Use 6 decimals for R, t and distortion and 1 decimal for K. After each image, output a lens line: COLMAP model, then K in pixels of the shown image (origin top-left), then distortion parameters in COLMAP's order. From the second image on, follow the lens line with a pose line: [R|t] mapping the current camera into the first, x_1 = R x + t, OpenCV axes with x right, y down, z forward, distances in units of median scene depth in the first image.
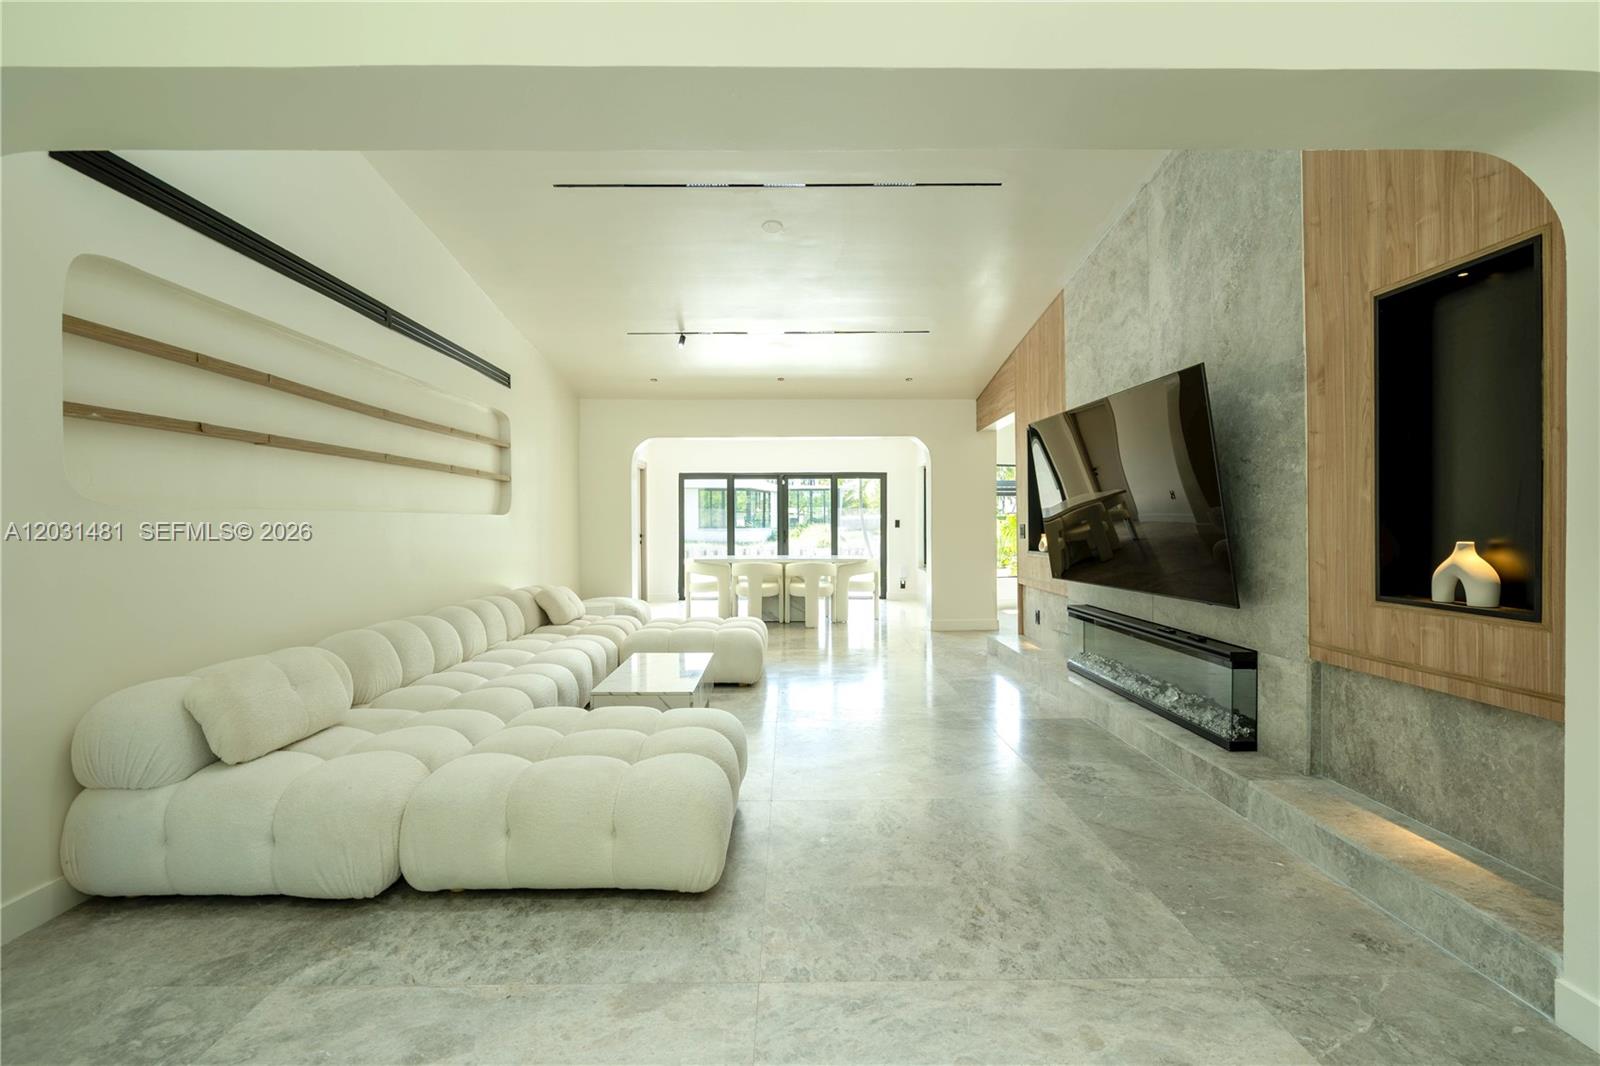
lens RADIAL K [[741.1, 0, 786.3], [0, 741.1, 529.0], [0, 0, 1]] dist [-0.001613, -0.000244]
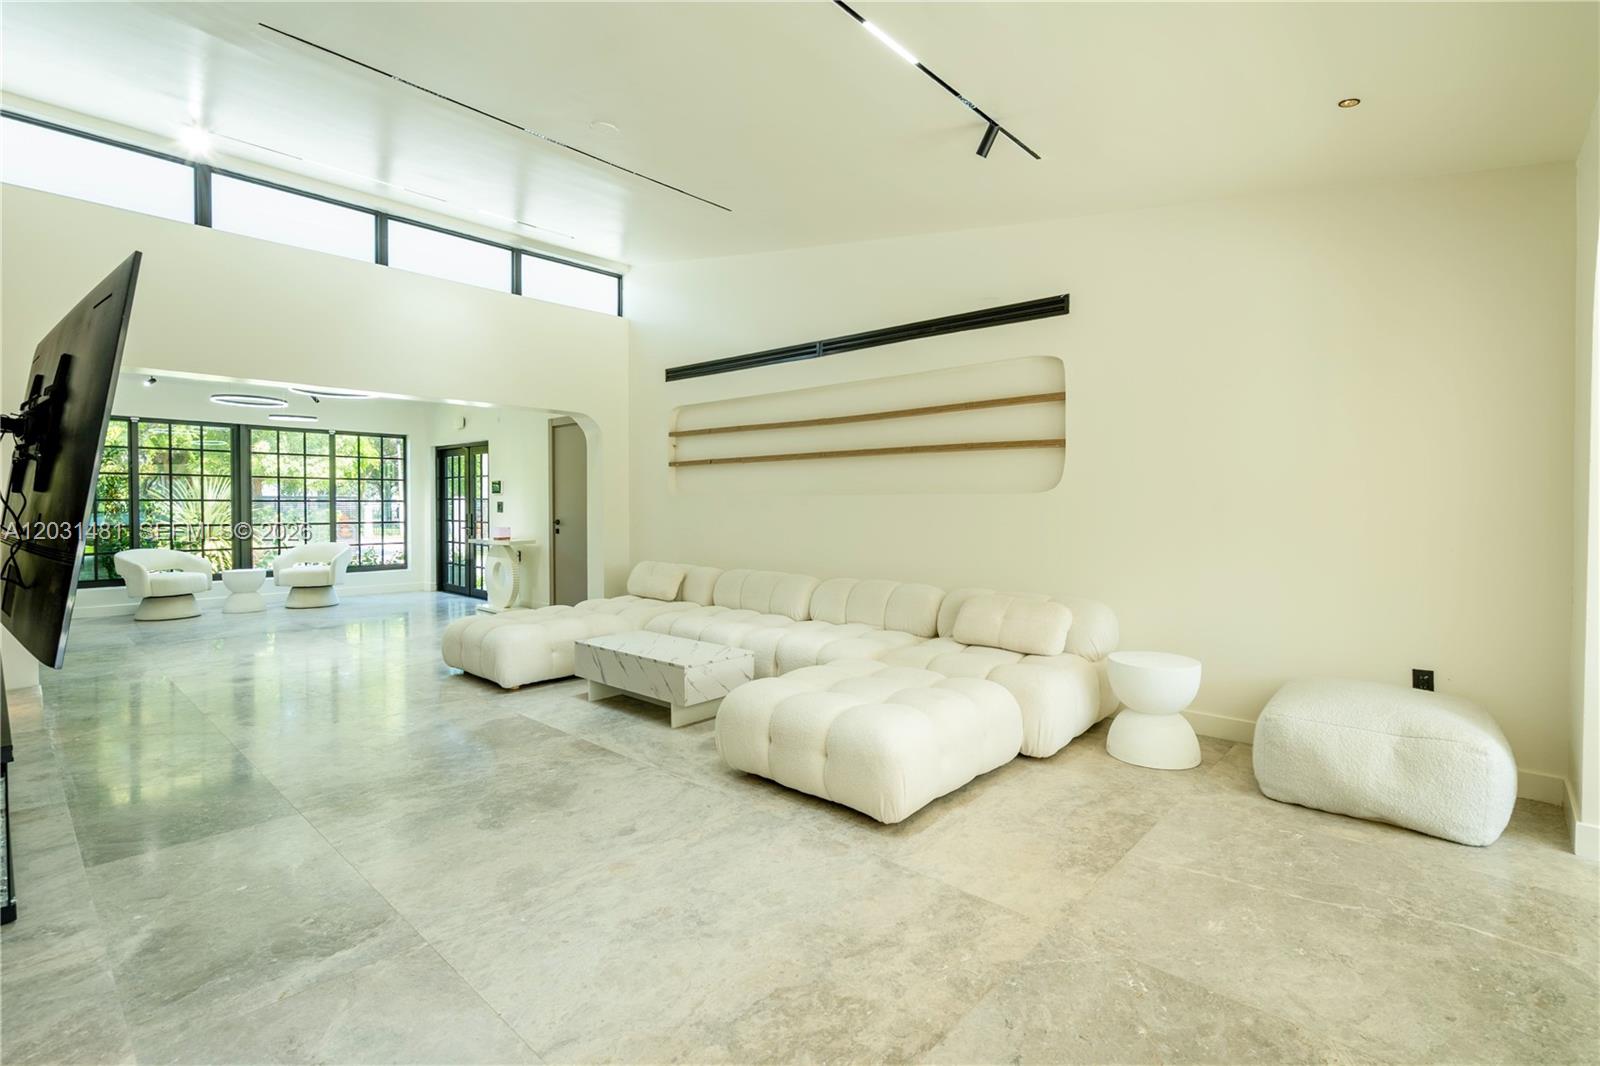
lens RADIAL K [[747.9, 0, 803.8], [0, 747.9, 507.2], [0, 0, 1]] dist [-0.004917, -0.000406]
pose [[-0.675778, 0.009724, -0.737041, 0.678273], [-0.001273, 0.999896, 0.014359, -0.029385], [0.737104, 0.010642, -0.675695, 2.680590]]
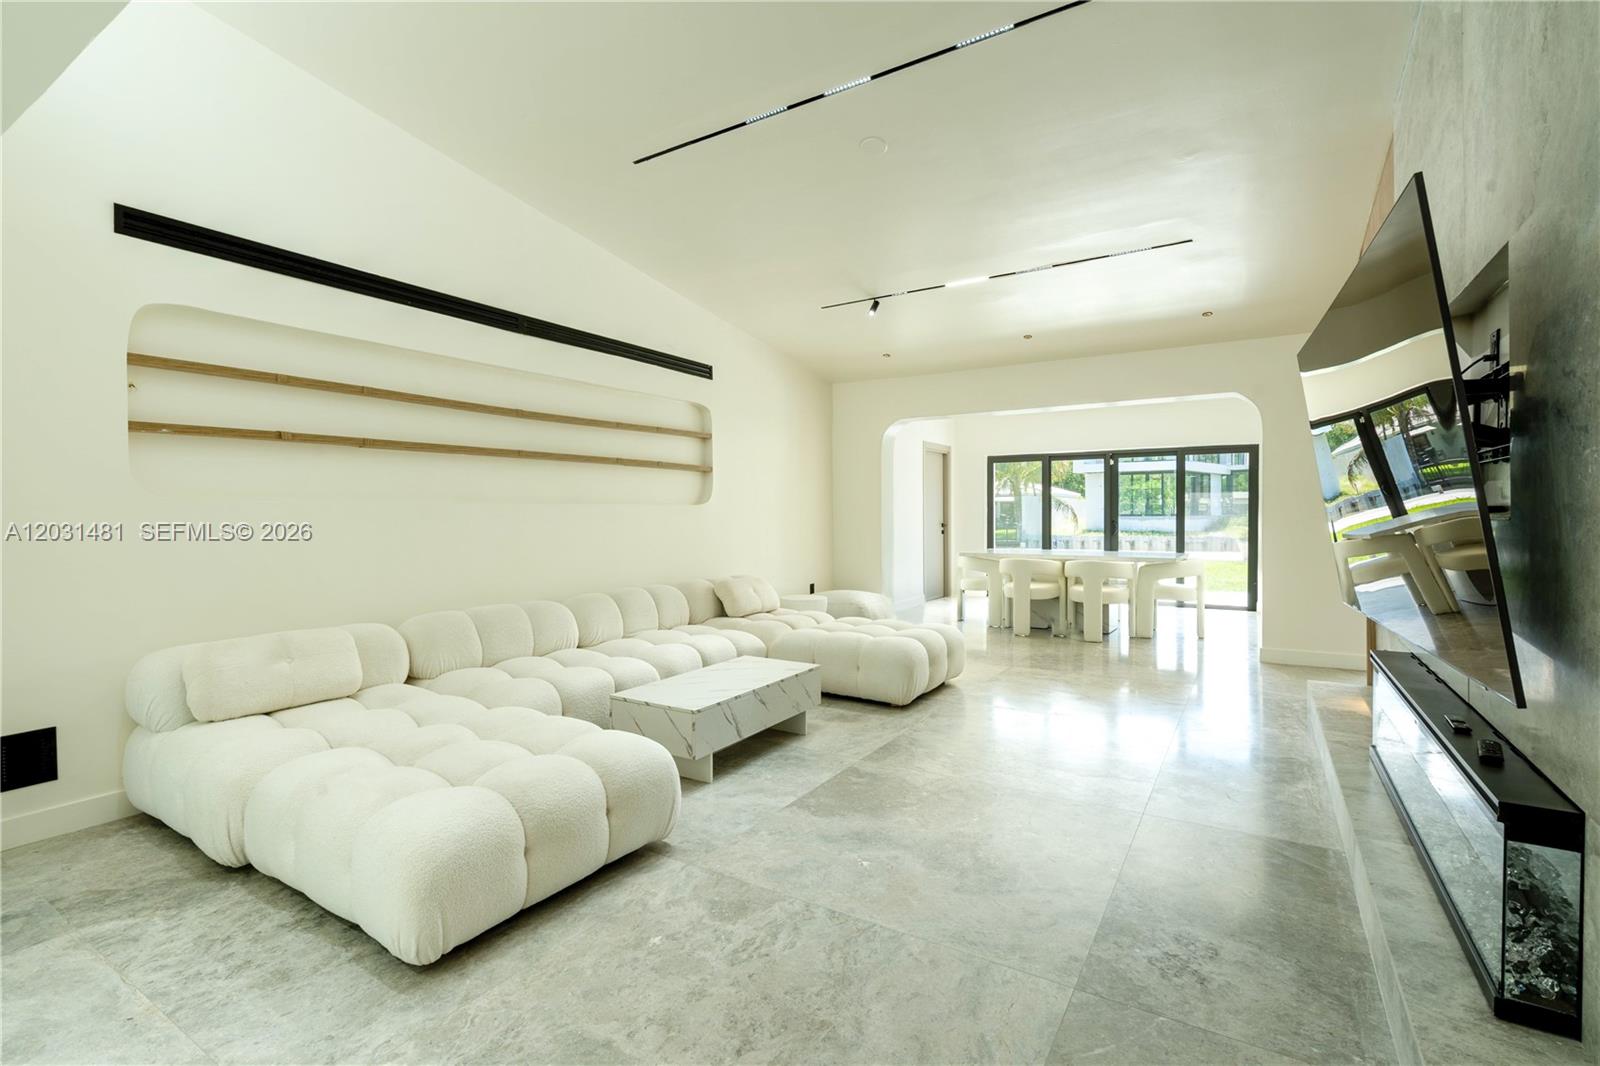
lens RADIAL K [[733.6, 0, 784.8], [0, 733.6, 523.0], [0, 0, 1]] dist [-0.000862, -0.000290]
pose [[0.838442, 0.007184, -0.544944, 0.535489], [-0.002295, 0.999951, 0.009651, -0.007770], [0.544986, -0.006841, 0.838417, 0.436073]]
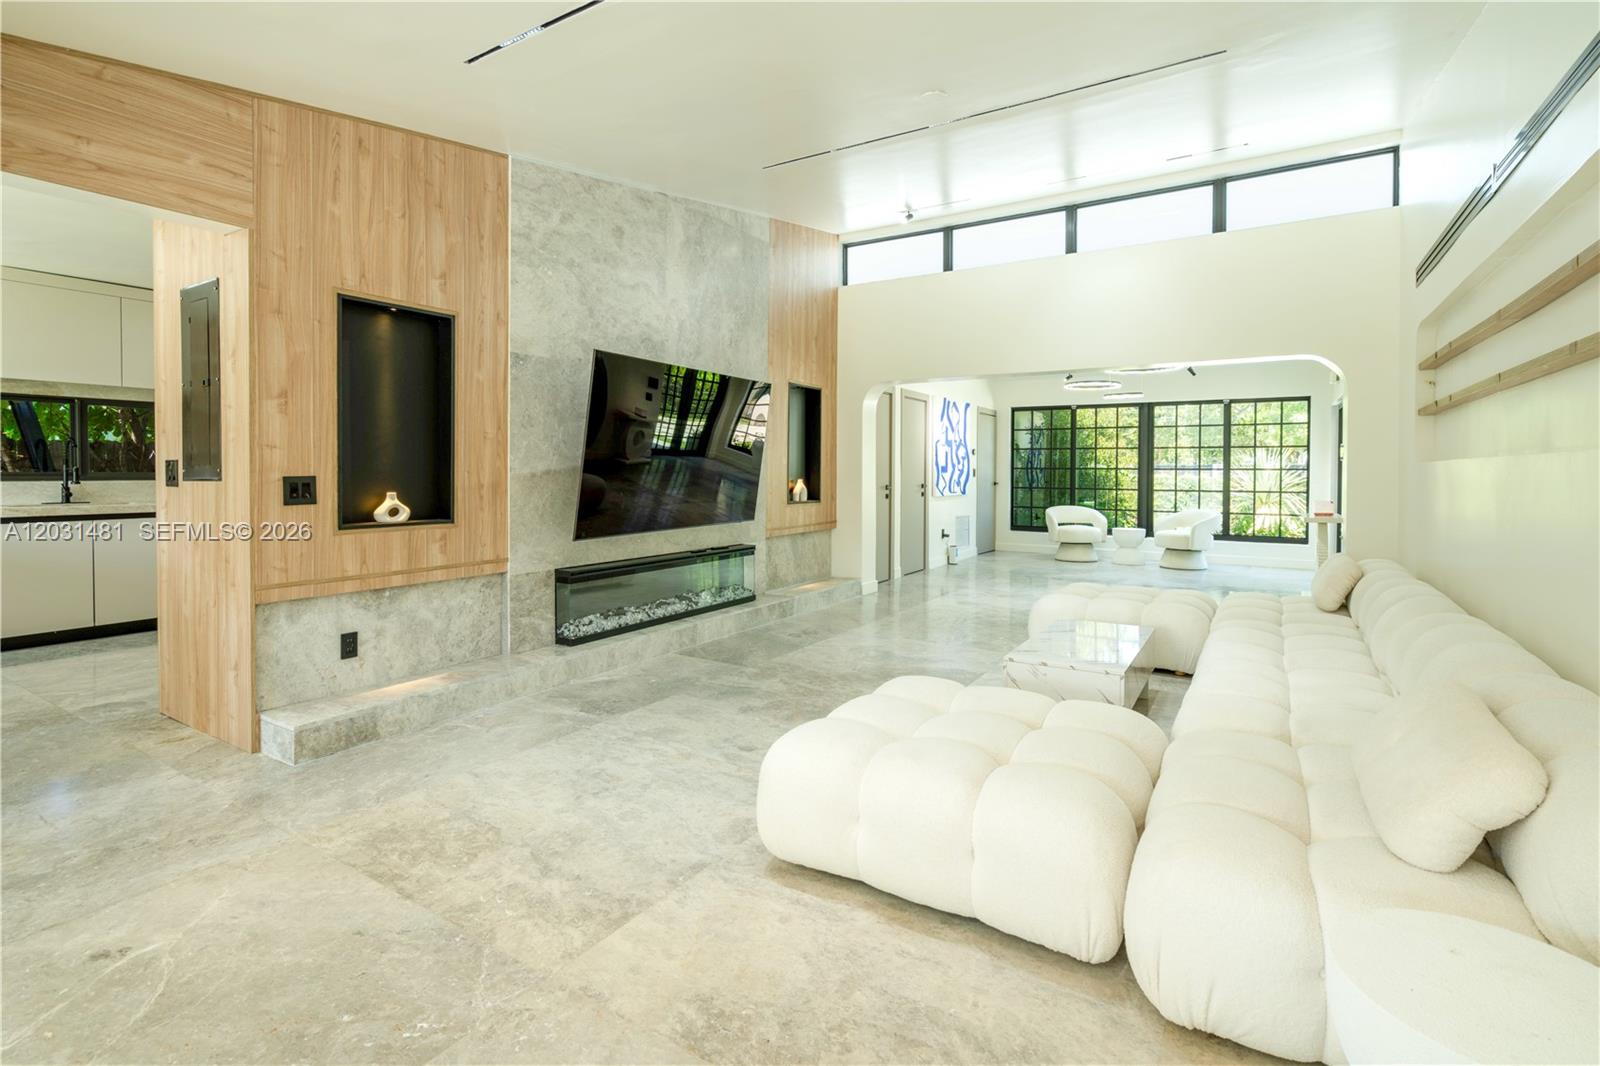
lens RADIAL K [[741.4, 0, 793.4], [0, 741.4, 478.4], [0, 0, 1]] dist [-0.003988, 0.000421]
pose [[-0.842236, -0.003255, 0.539098, -0.501428], [0.005116, 0.999888, 0.014029, -0.022332], [-0.539084, 0.014574, -0.842126, 2.766003]]
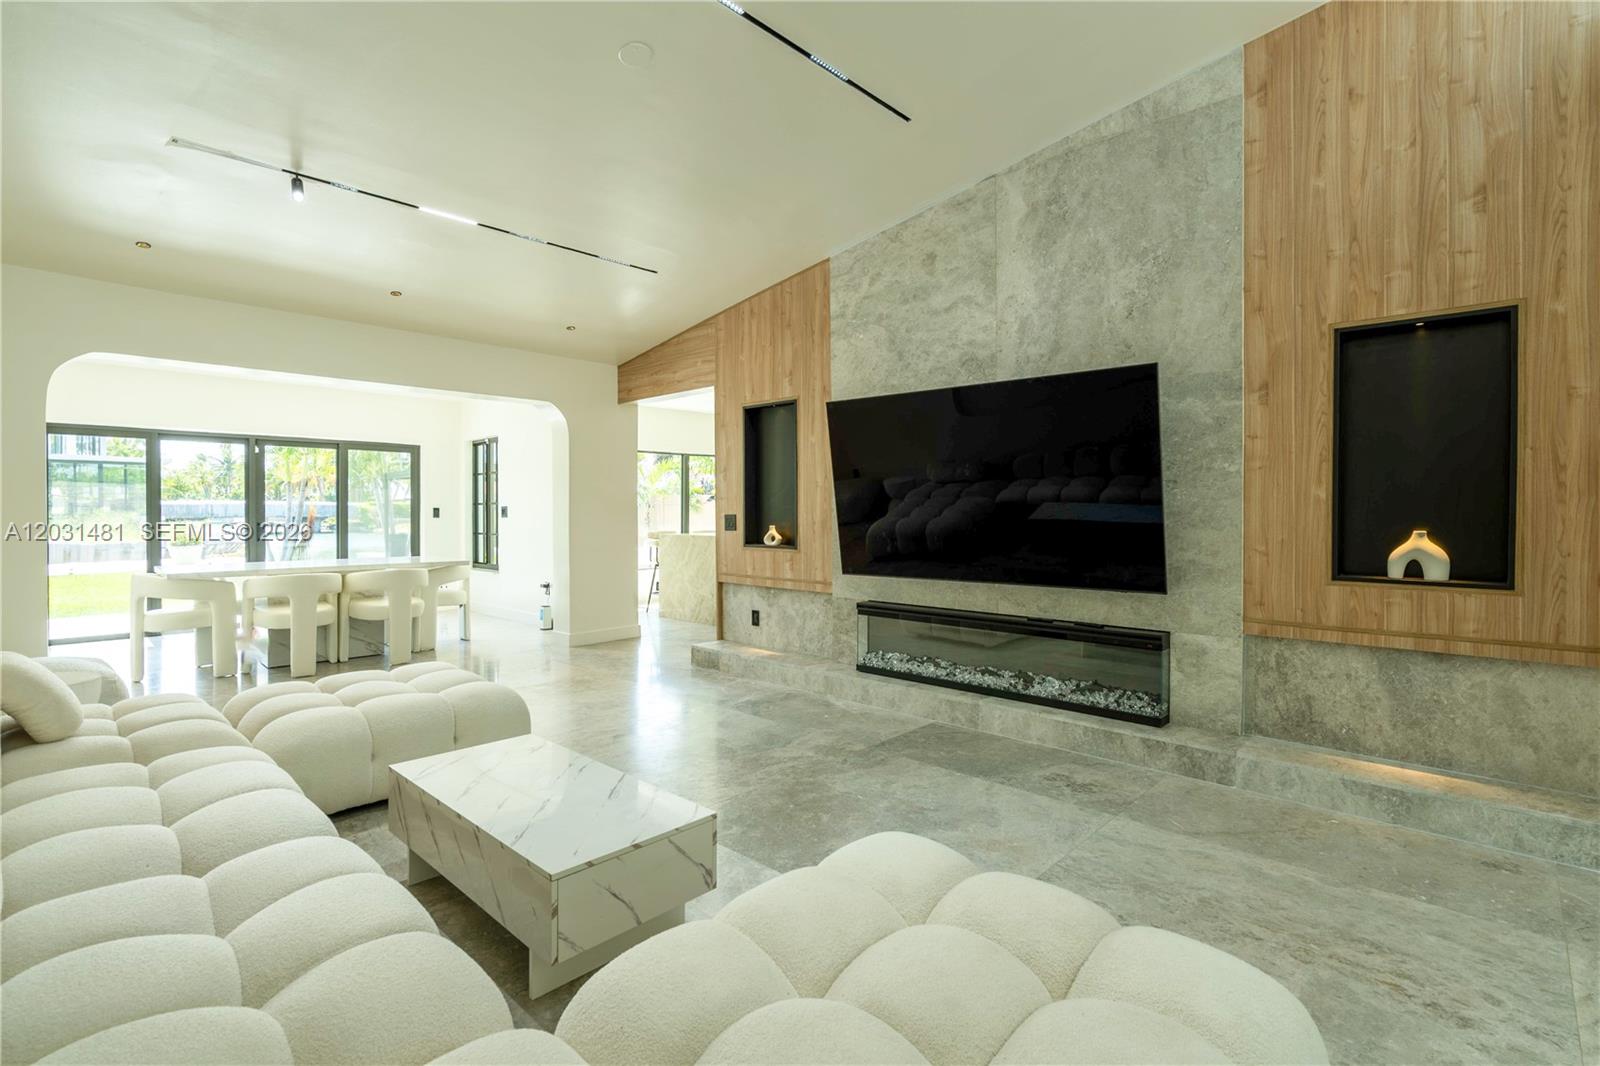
lens RADIAL K [[761.6, 0, 799.7], [0, 761.6, 516.7], [0, 0, 1]] dist [-0.004040, 0.000058]
pose [[0.688822, -0.000743, 0.724930, -0.633212], [0.001625, 0.999999, -0.000519, -0.007023], [-0.724928, 0.001535, 0.688823, 0.698041]]
